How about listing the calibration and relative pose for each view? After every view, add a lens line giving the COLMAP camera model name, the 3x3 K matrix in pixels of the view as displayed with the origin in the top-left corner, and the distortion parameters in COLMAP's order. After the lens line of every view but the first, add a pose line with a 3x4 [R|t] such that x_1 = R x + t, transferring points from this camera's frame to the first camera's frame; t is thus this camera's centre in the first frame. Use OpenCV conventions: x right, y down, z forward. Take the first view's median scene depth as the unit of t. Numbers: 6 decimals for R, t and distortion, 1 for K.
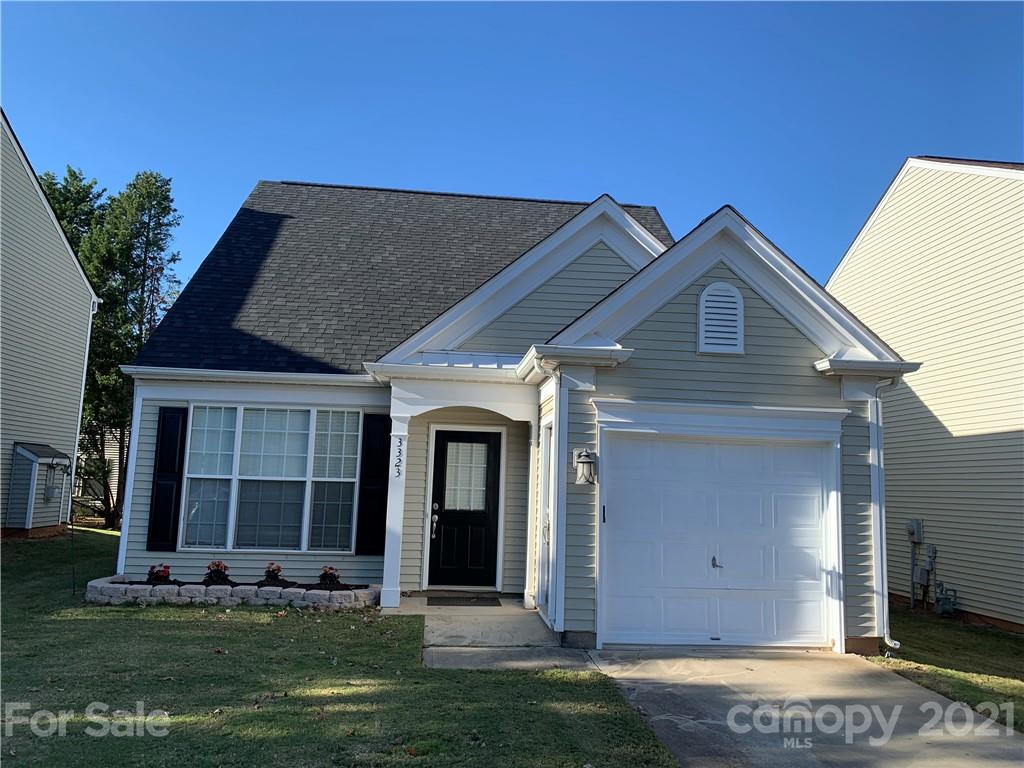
lens RADIAL K [[781.8, 0, 506.1], [0, 781.8, 373.3], [0, 0, 1]] dist [0.052443, -0.075236]
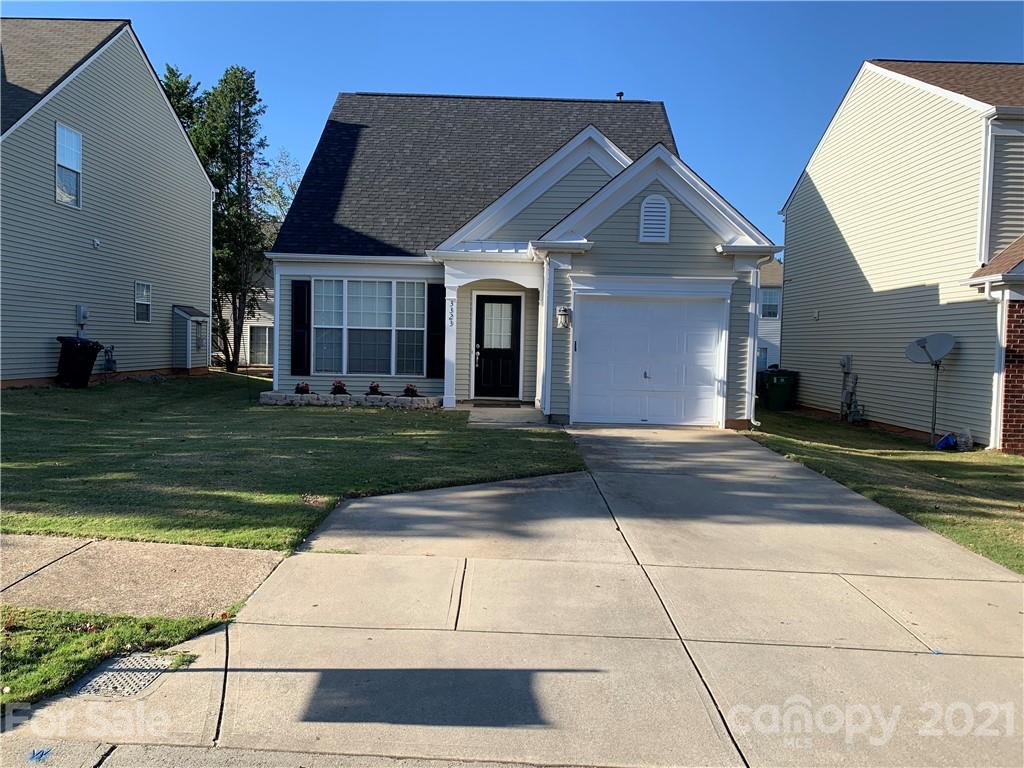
lens RADIAL K [[781.8, 0, 517.1], [0, 781.8, 386.0], [0, 0, 1]] dist [0.052443, -0.075236]
pose [[0.997212, -0.004740, -0.074475, 0.097742], [0.019223, 0.980619, 0.194981, -0.044722], [0.072108, -0.195869, 0.977975, -0.478578]]
